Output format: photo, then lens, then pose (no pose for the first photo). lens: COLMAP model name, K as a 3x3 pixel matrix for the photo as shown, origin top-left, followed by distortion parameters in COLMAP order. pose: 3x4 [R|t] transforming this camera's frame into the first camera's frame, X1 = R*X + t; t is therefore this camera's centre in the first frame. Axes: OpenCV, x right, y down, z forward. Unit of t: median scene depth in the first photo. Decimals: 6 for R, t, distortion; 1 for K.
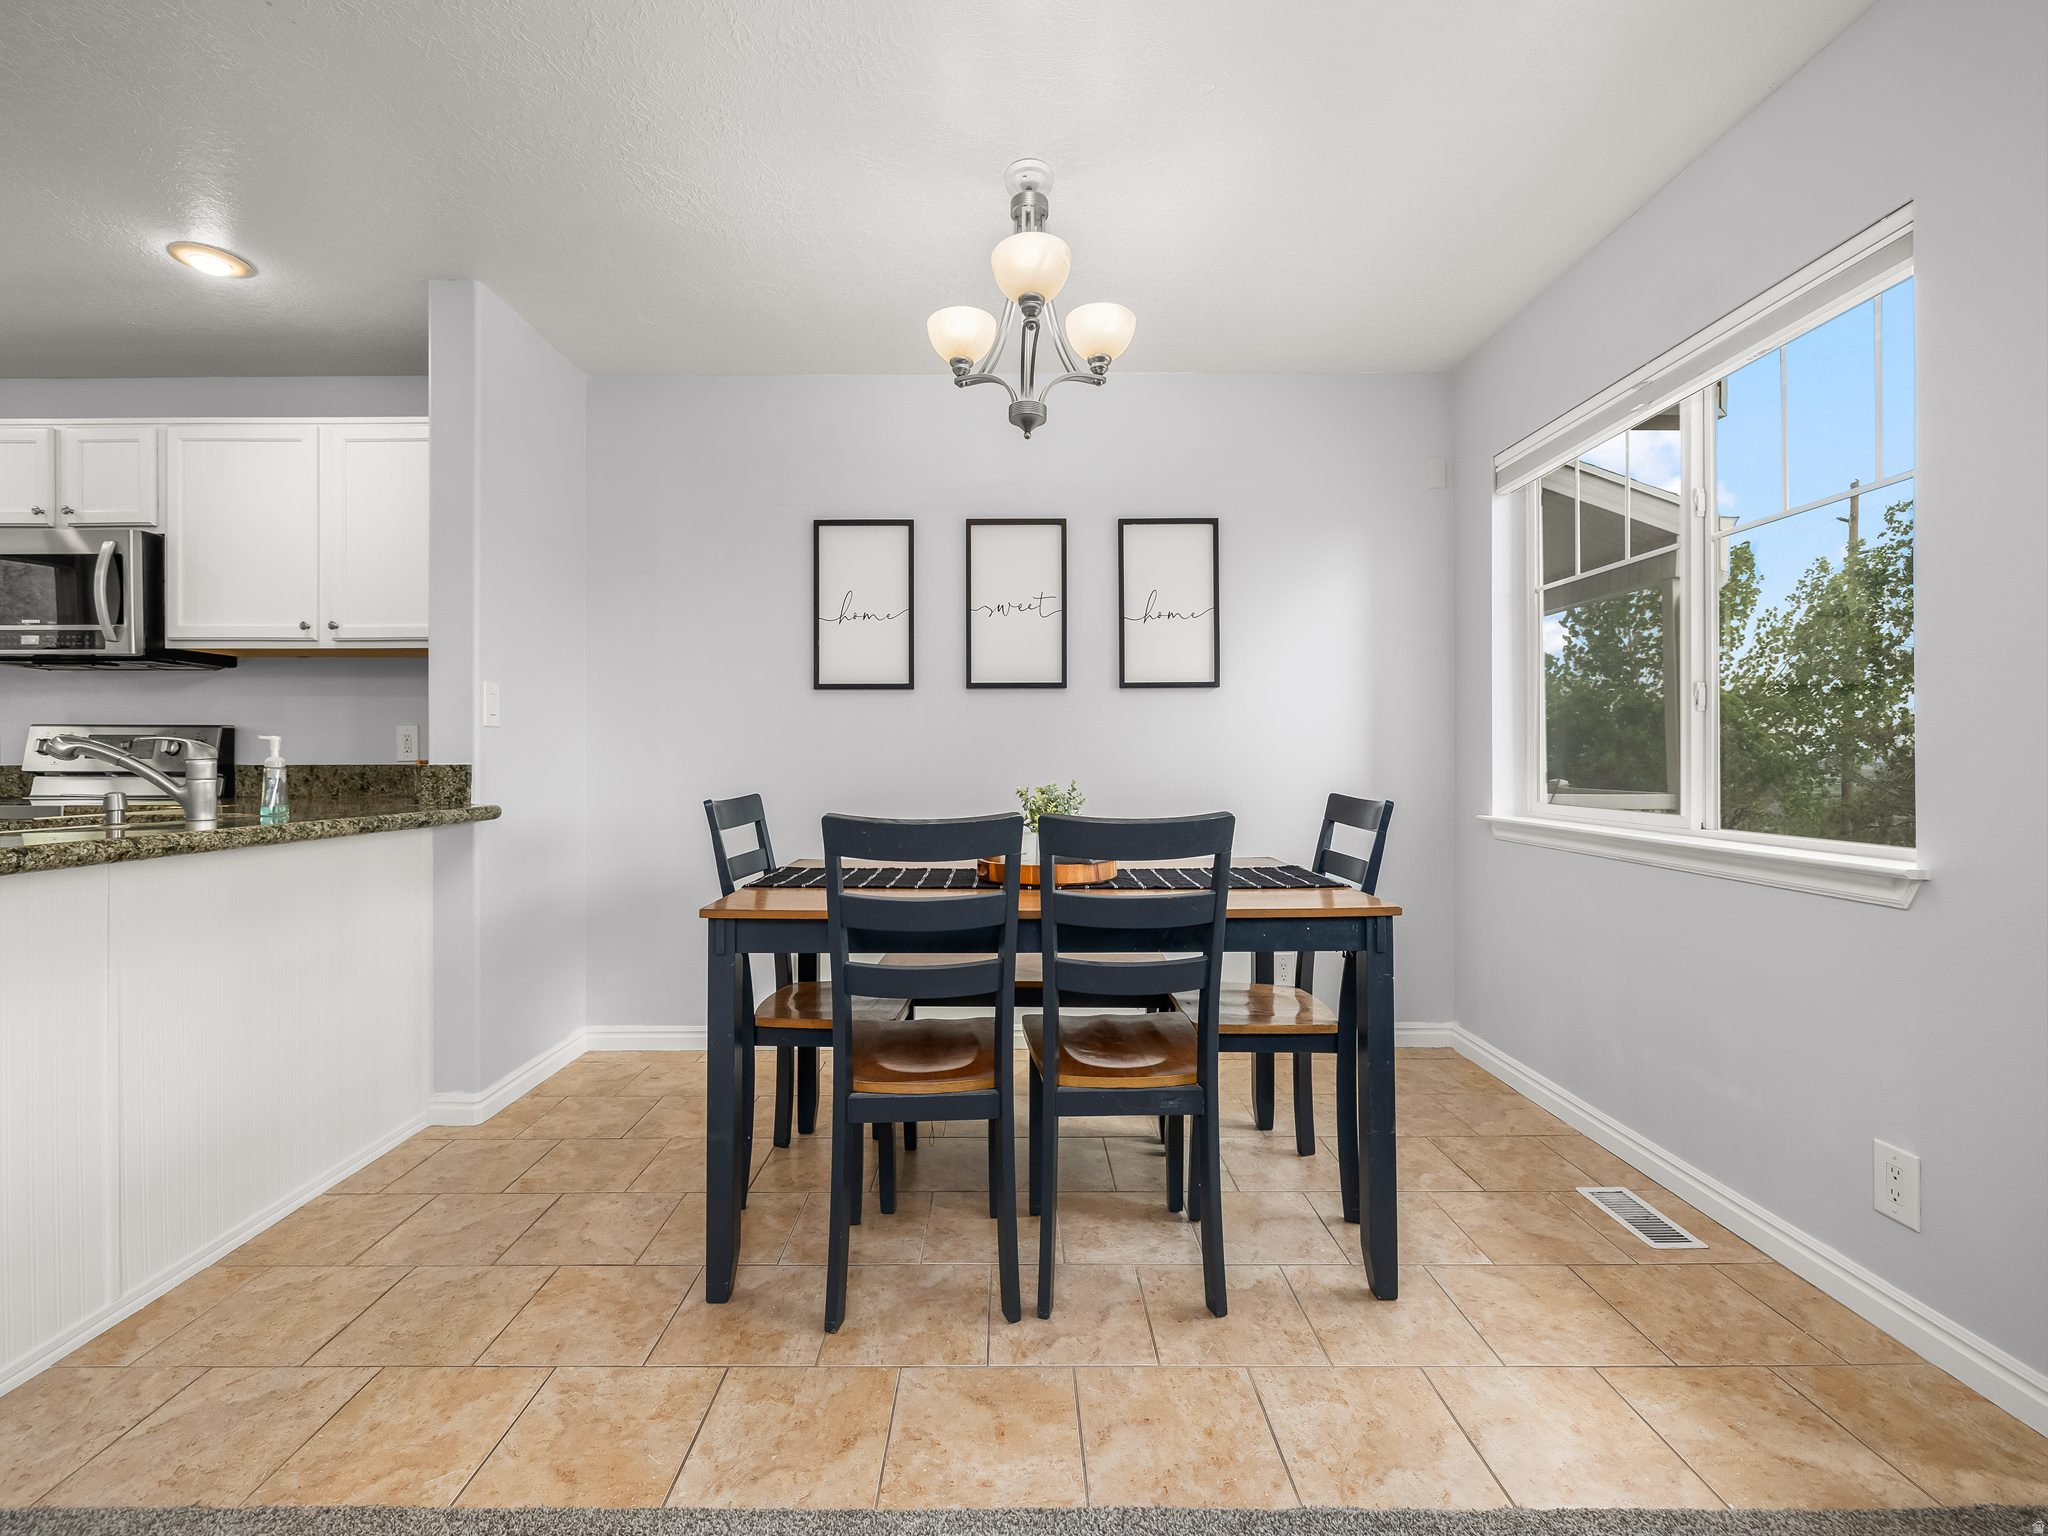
lens RADIAL K [[865.2, 0, 1015.9], [0, 865.2, 752.5], [0, 0, 1]] dist [0.002751, -0.000334]
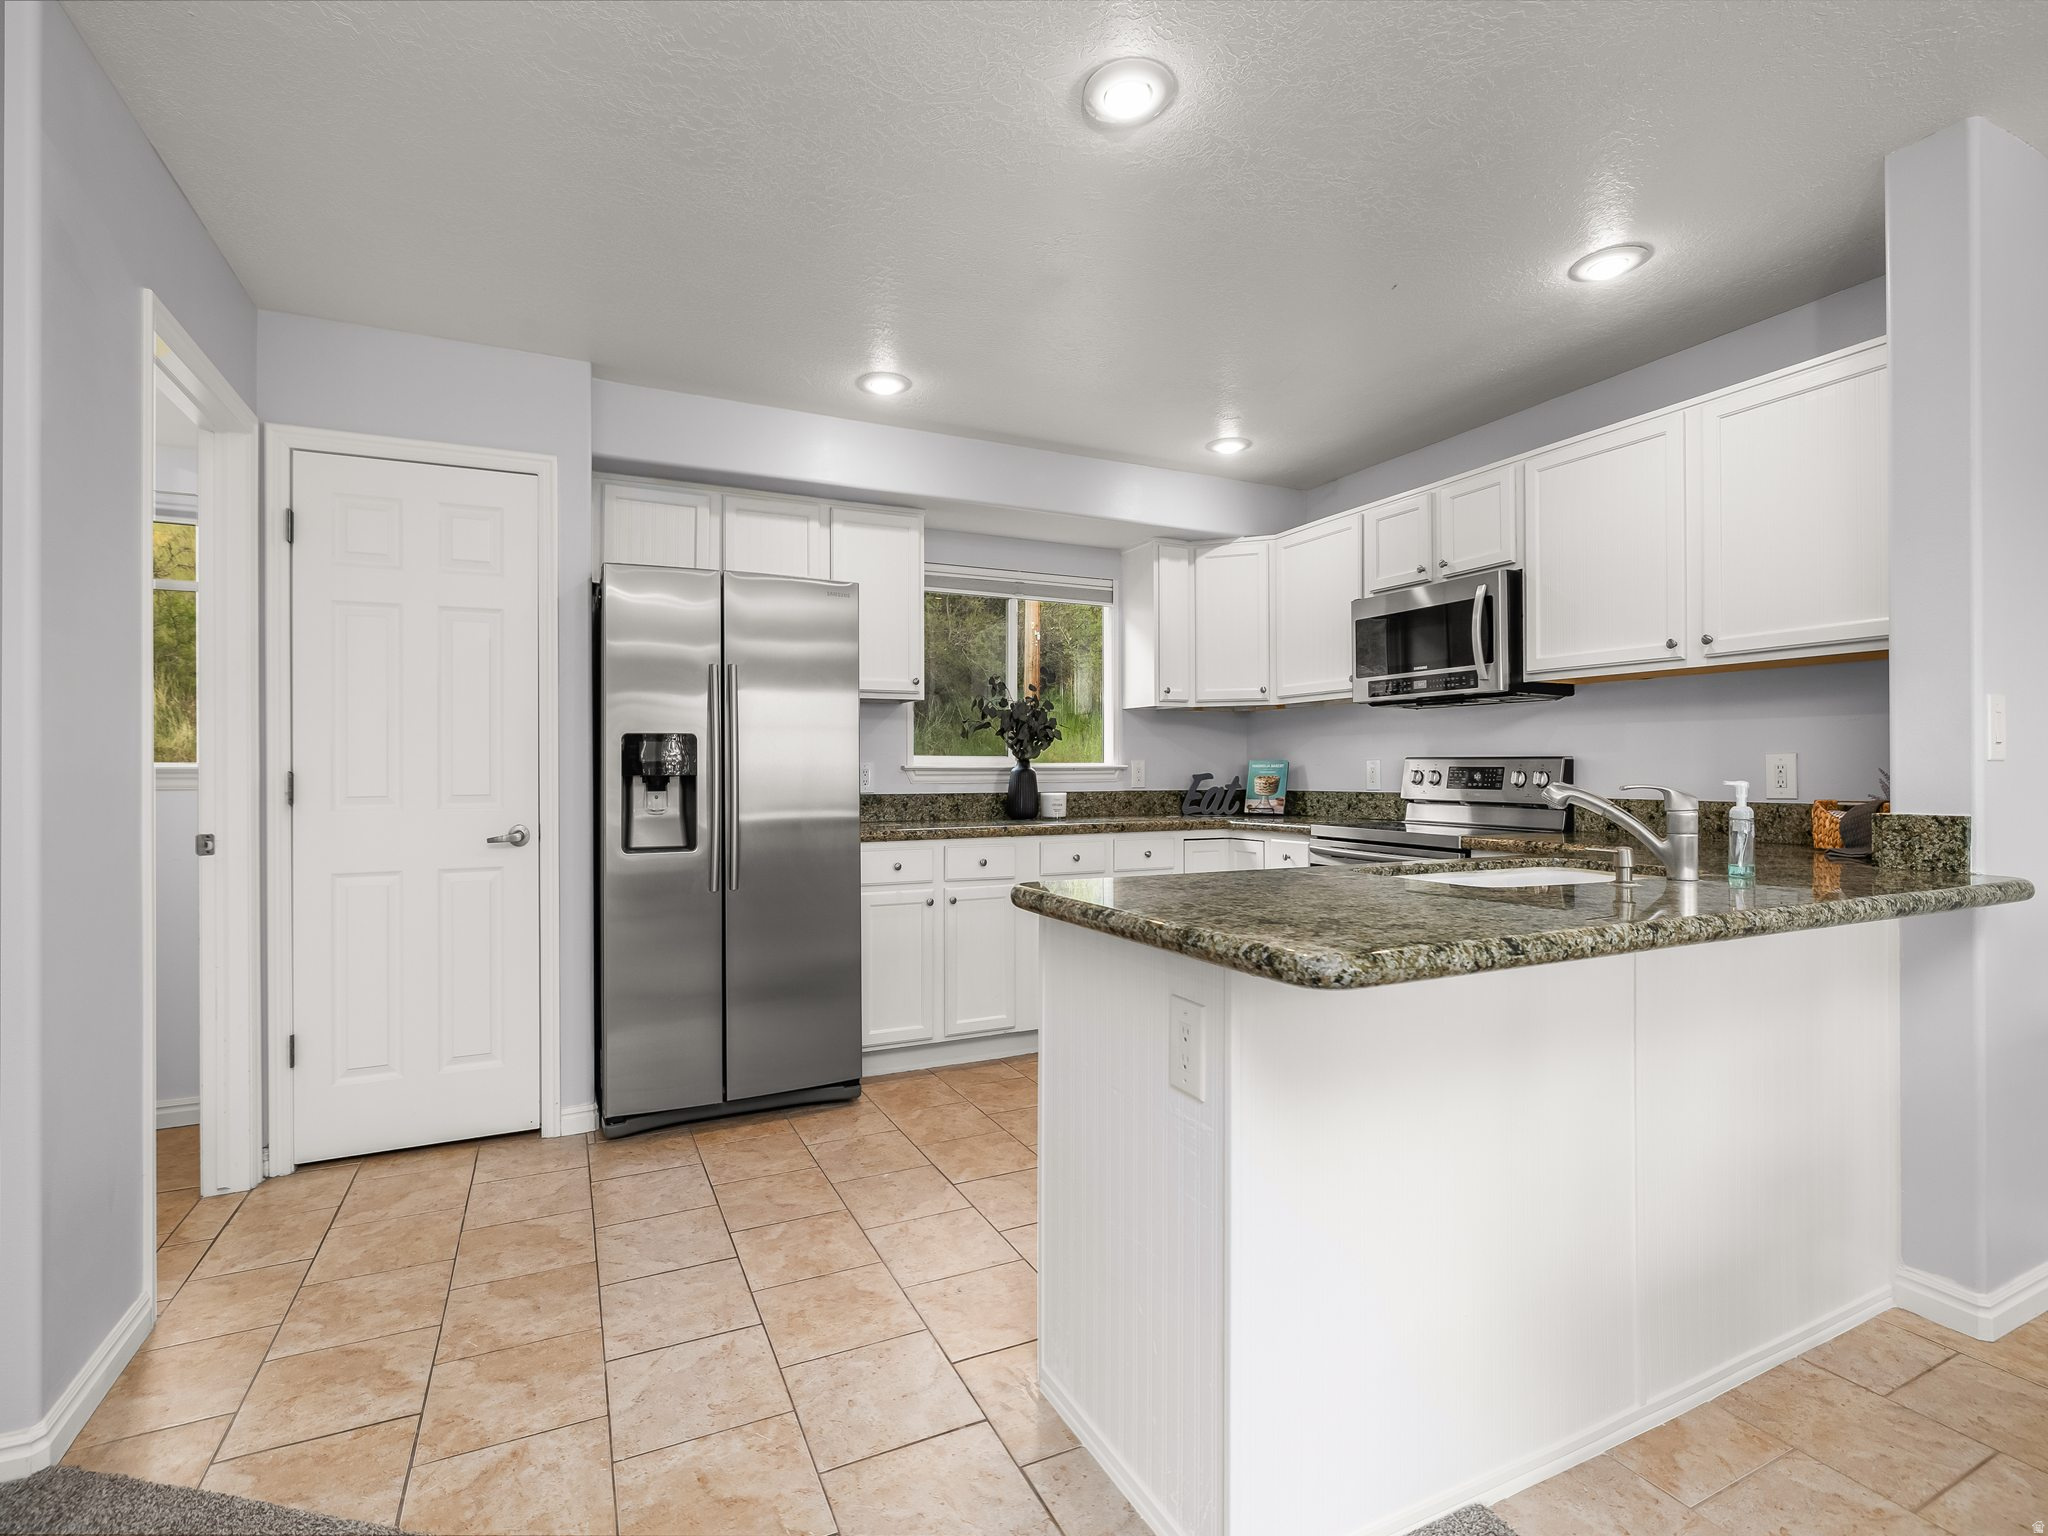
lens RADIAL K [[965.7, 0, 1020.0], [0, 965.7, 761.2], [0, 0, 1]] dist [0.003837, 0.000086]
pose [[0.445452, -0.005321, -0.895290, -0.242348], [0.003830, 0.999985, -0.004038, -0.026713], [0.895298, -0.001630, 0.445465, -0.024745]]
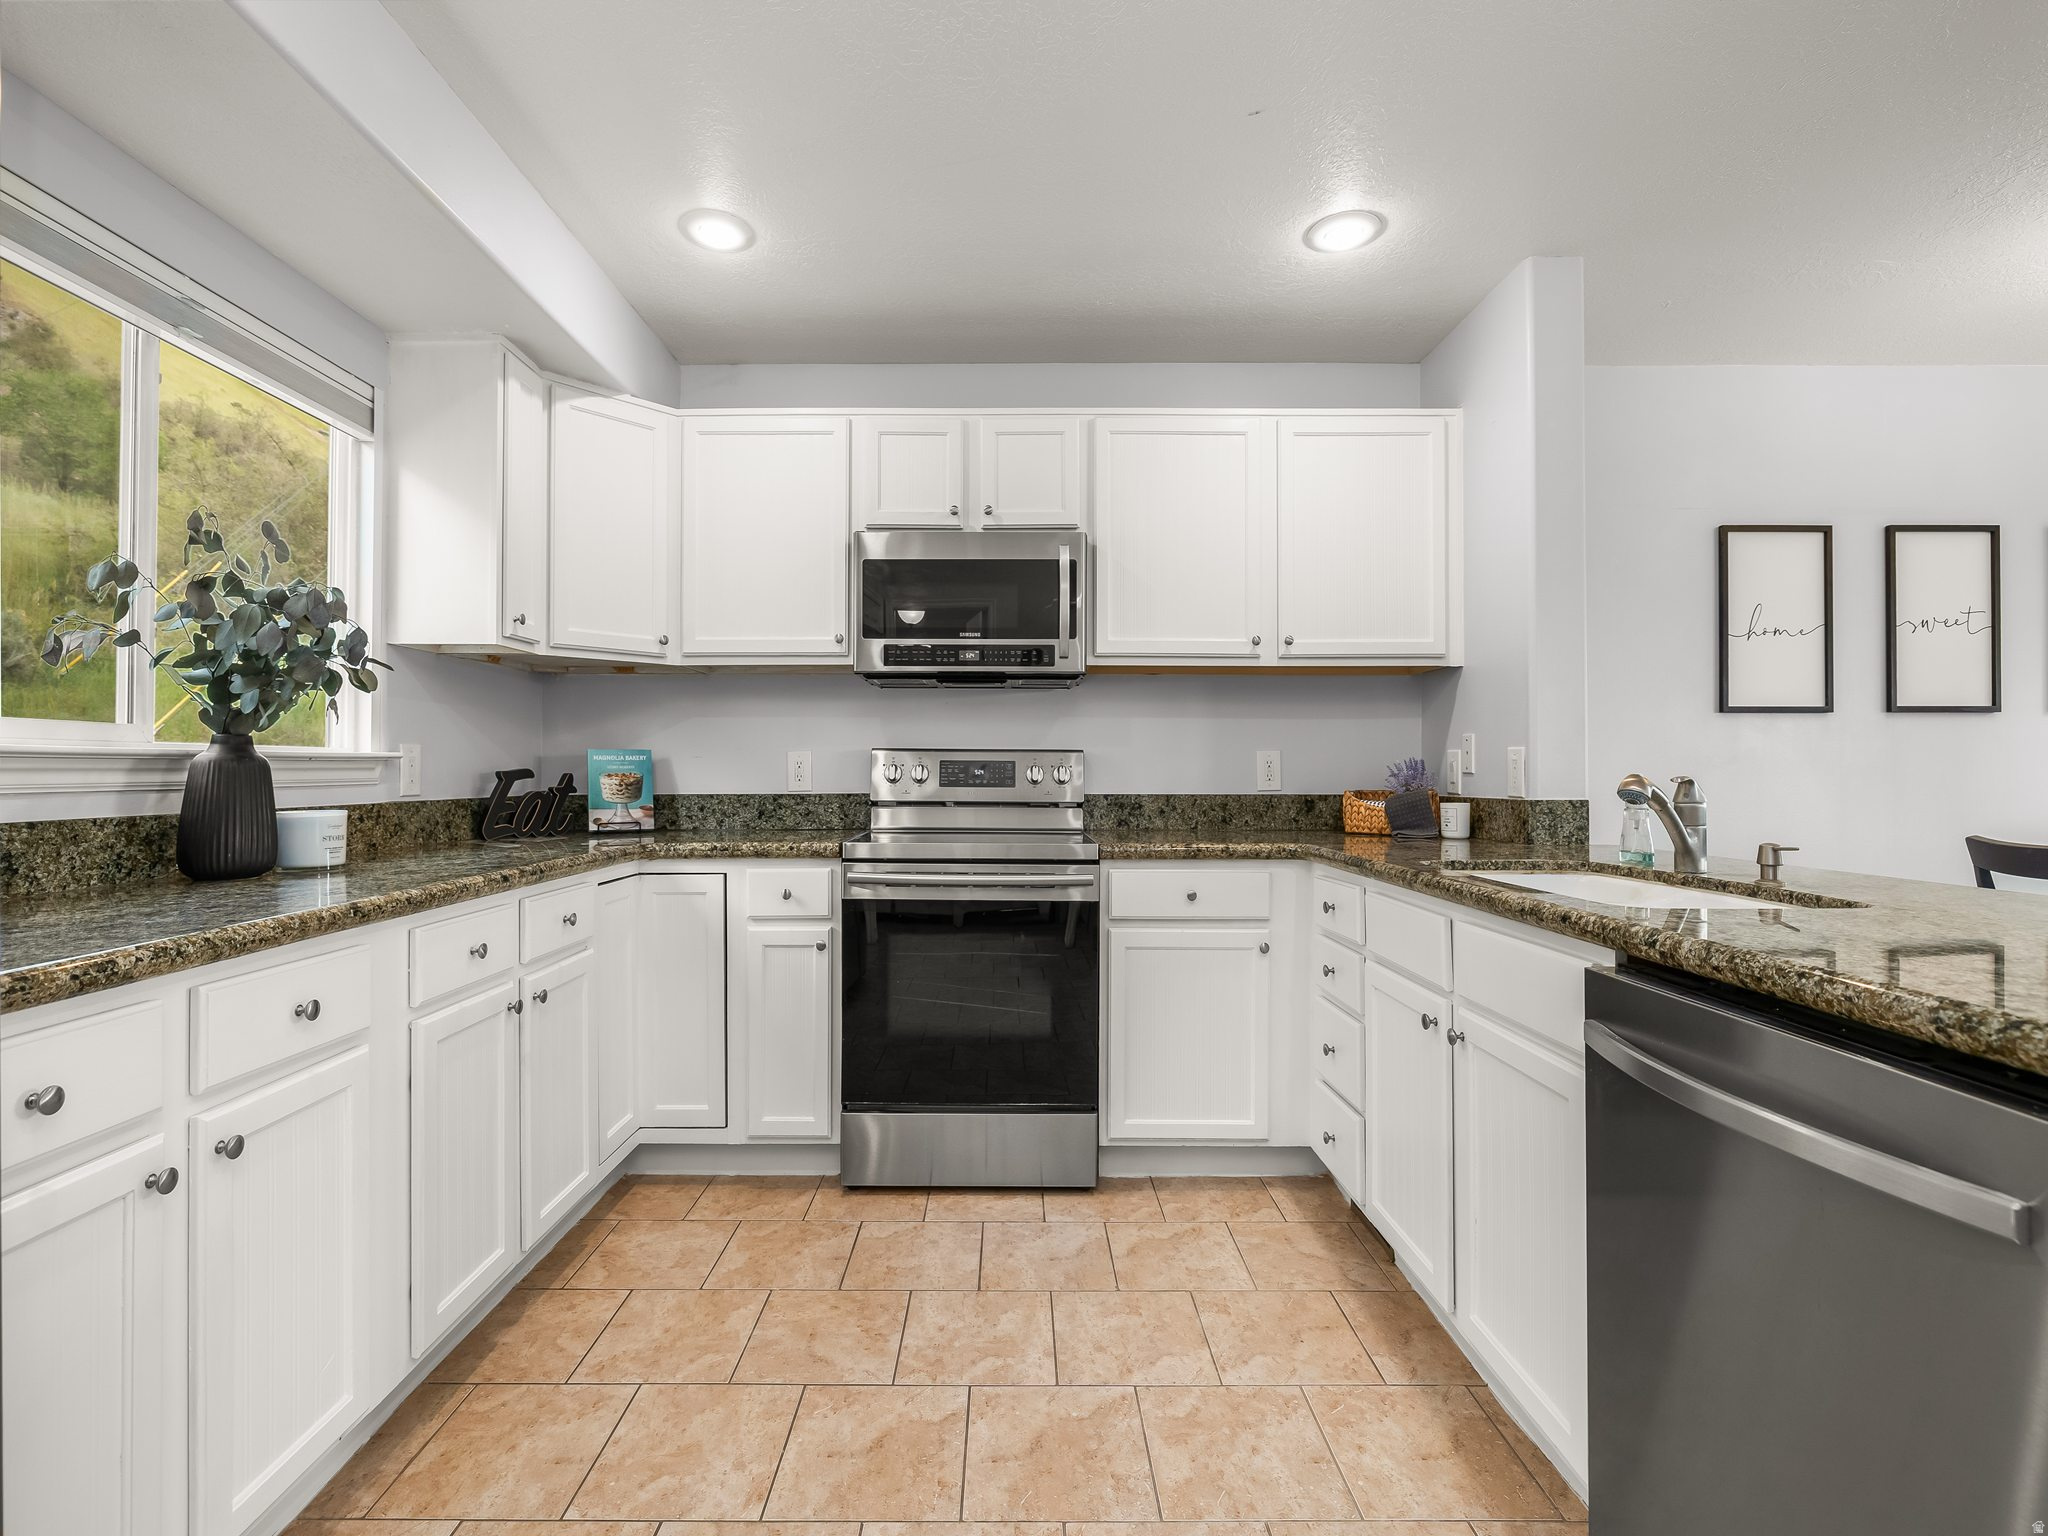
lens RADIAL K [[914.4, 0, 1020.2], [0, 914.4, 759.4], [0, 0, 1]] dist [0.000520, -0.000274]
pose [[0.999943, 0.004131, 0.009807, -1.085807], [-0.004065, 0.999970, -0.006662, -0.016783], [-0.009834, 0.006622, 0.999930, 0.059412]]
